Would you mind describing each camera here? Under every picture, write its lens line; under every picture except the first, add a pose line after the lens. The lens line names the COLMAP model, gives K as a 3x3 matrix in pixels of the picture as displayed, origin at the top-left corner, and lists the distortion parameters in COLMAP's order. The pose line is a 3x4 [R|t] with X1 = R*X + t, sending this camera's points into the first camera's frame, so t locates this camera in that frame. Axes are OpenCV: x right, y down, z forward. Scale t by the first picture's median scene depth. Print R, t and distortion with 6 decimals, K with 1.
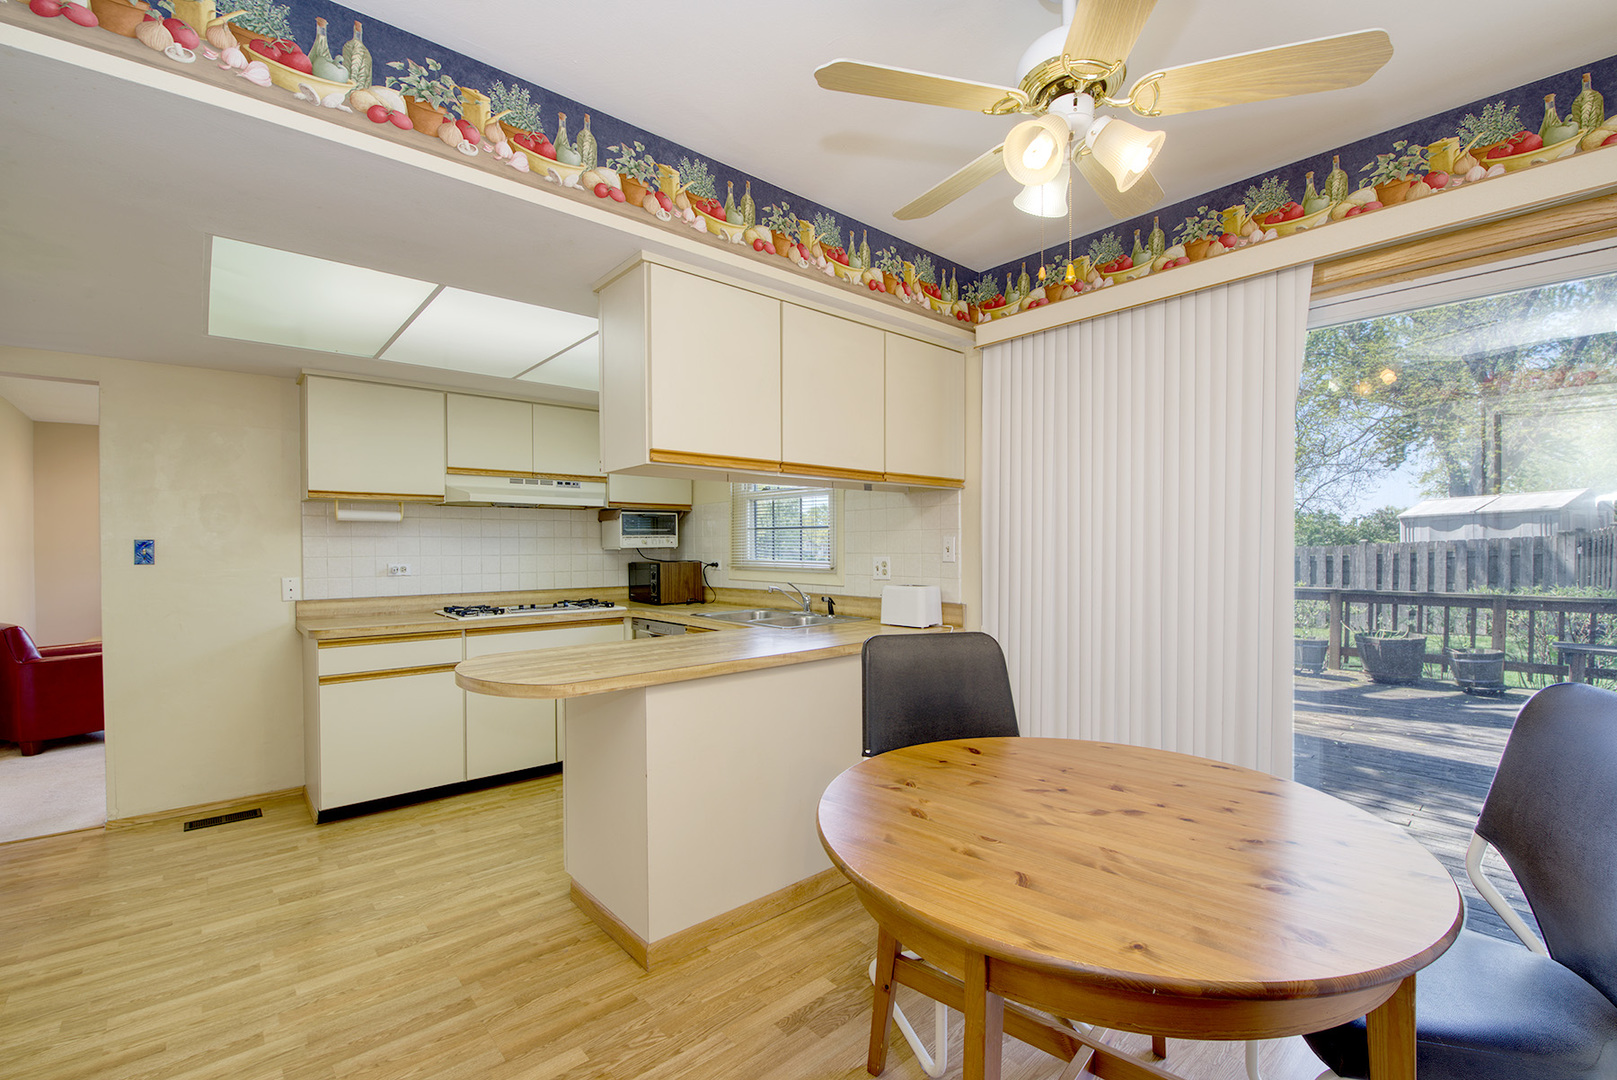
lens RADIAL K [[703.2, 0, 845.8], [0, 703.2, 548.7], [0, 0, 1]] dist [-0.033318, -0.001042]
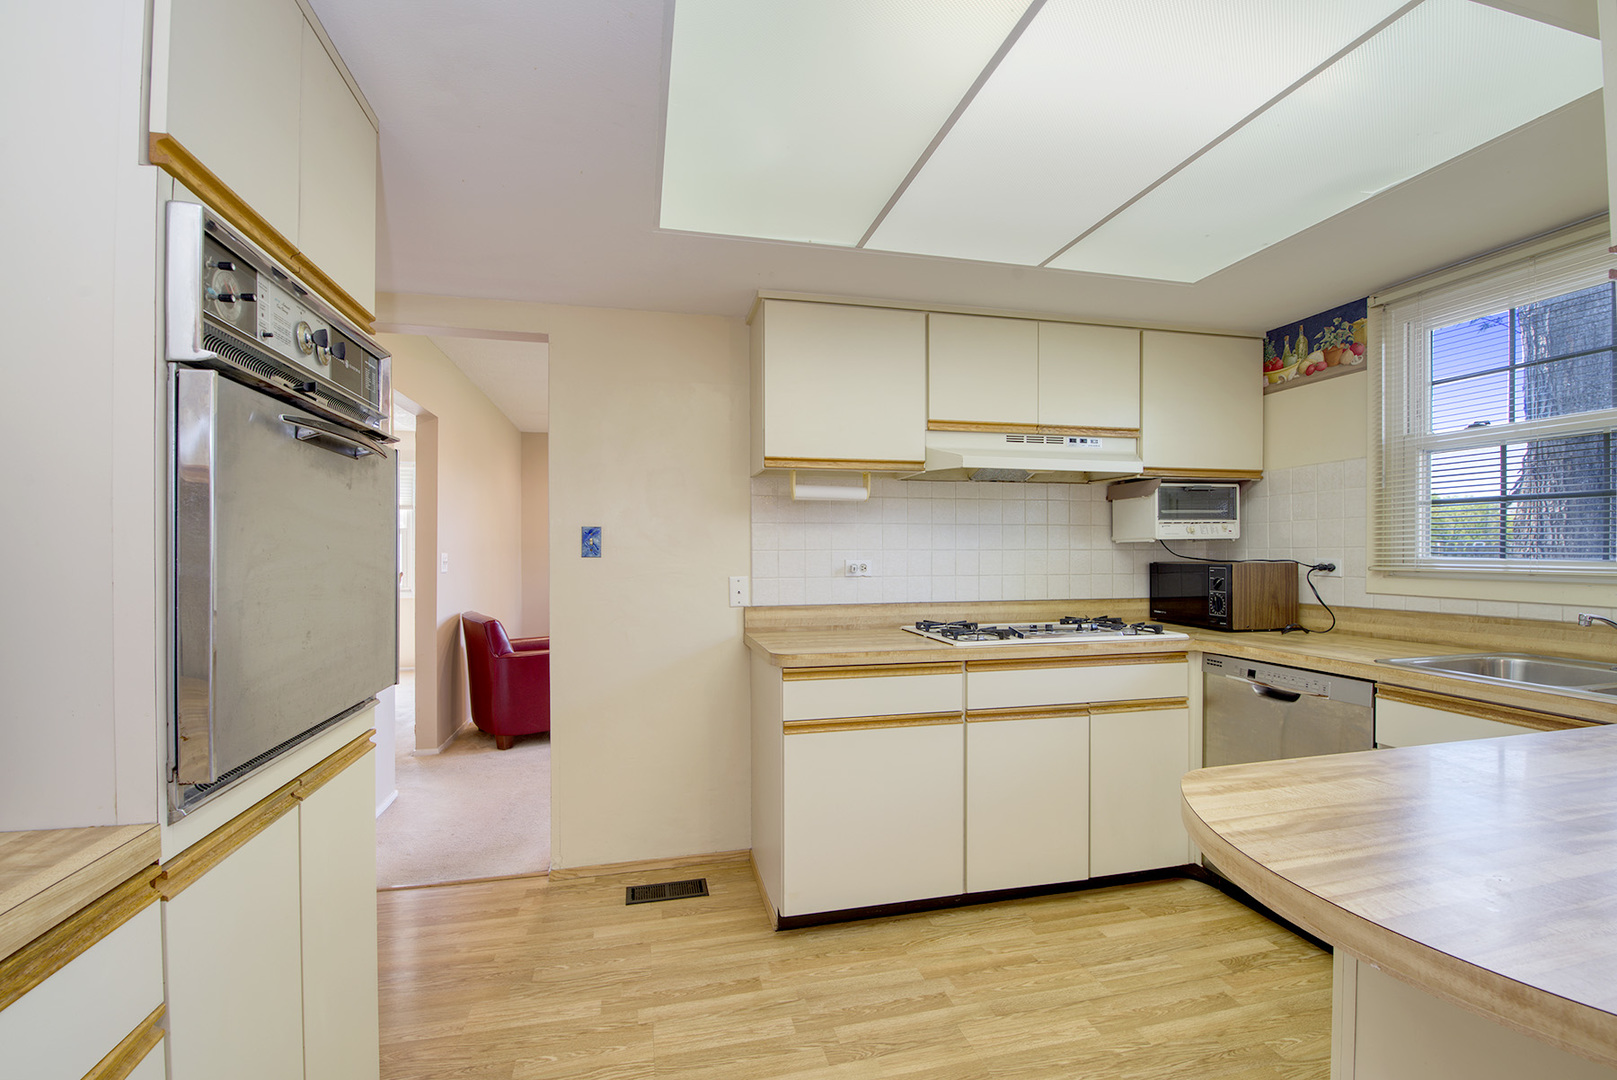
lens RADIAL K [[703.2, 0, 805.7], [0, 703.2, 545.0], [0, 0, 1]] dist [-0.033318, -0.001042]
pose [[0.867394, -0.000822, -0.497622, -0.340175], [-0.003378, 0.999966, -0.007539, 0.012224], [0.497611, 0.008221, 0.867361, 0.343805]]
